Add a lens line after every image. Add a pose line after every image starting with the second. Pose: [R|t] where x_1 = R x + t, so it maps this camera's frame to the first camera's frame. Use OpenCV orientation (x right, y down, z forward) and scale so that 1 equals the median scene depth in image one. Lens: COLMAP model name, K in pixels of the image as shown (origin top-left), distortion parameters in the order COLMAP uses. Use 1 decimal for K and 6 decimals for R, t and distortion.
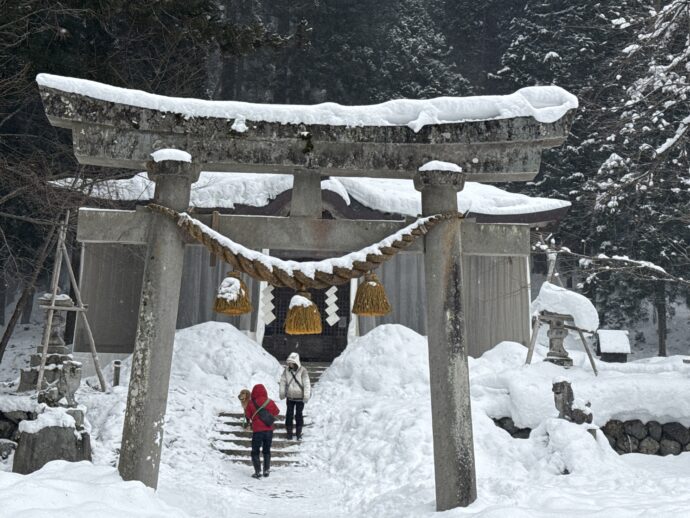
lens RADIAL K [[1206.4, 0, 344.4], [0, 1206.4, 258.7], [0, 0, 1]] dist [-0.023741, 0.000000]
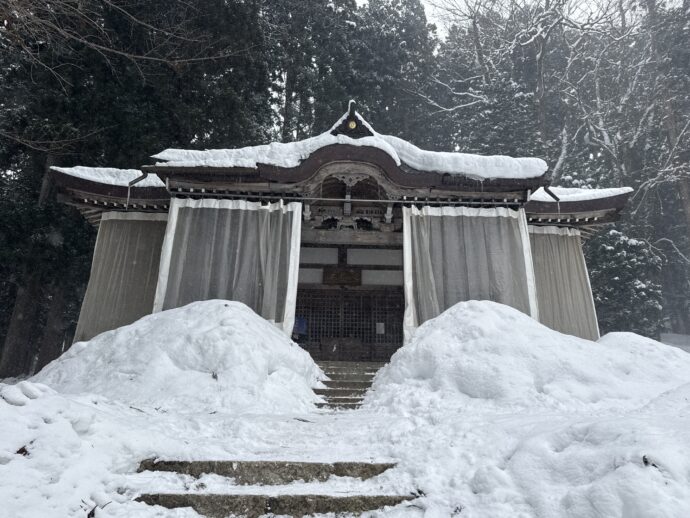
lens RADIAL K [[526.8, 0, 348.1], [0, 526.8, 261.2], [0, 0, 1]] dist [0.059014, -0.002760]
pose [[0.999862, -0.010568, 0.012810, -0.040042], [0.012521, 0.986477, -0.163423, 0.085147], [-0.010910, 0.163561, 0.986473, 0.734990]]
